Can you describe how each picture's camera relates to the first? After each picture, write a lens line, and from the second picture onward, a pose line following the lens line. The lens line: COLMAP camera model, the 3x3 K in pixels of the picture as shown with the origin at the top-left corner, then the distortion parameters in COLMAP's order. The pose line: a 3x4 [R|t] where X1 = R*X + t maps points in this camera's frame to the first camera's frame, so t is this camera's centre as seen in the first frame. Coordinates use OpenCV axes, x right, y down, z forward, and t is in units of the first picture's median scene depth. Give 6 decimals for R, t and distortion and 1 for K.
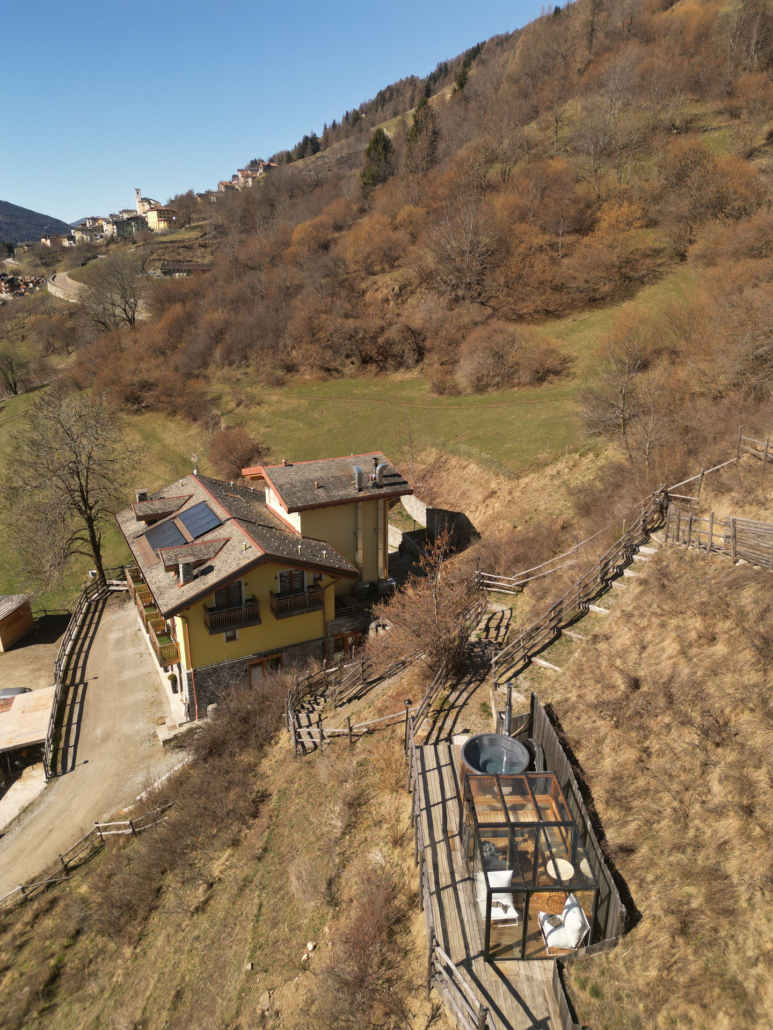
lens RADIAL K [[709.6, 0, 386.5], [0, 709.6, 515.0], [0, 0, 1]] dist [0.060707, -0.033961]
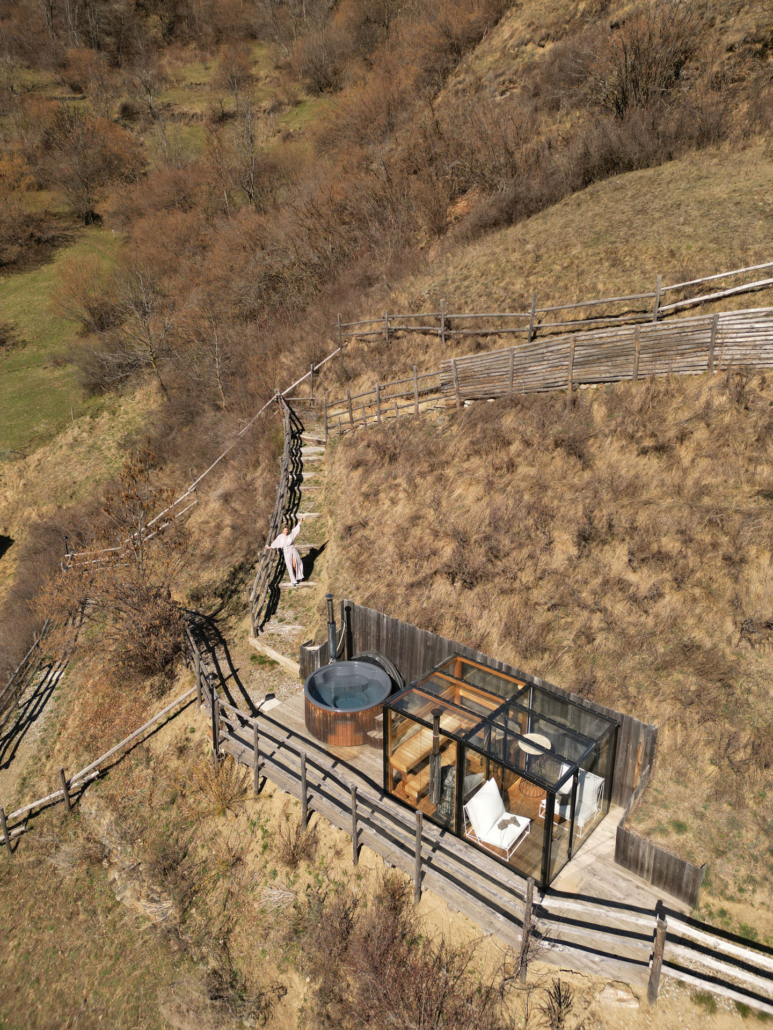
lens RADIAL K [[709.6, 0, 386.5], [0, 709.6, 515.0], [0, 0, 1]] dist [0.060707, -0.033961]
pose [[0.687838, -0.245519, 0.683081, -0.282374], [0.246159, 0.964192, 0.098685, 0.087950], [-0.682850, 0.100267, 0.723645, 0.377396]]
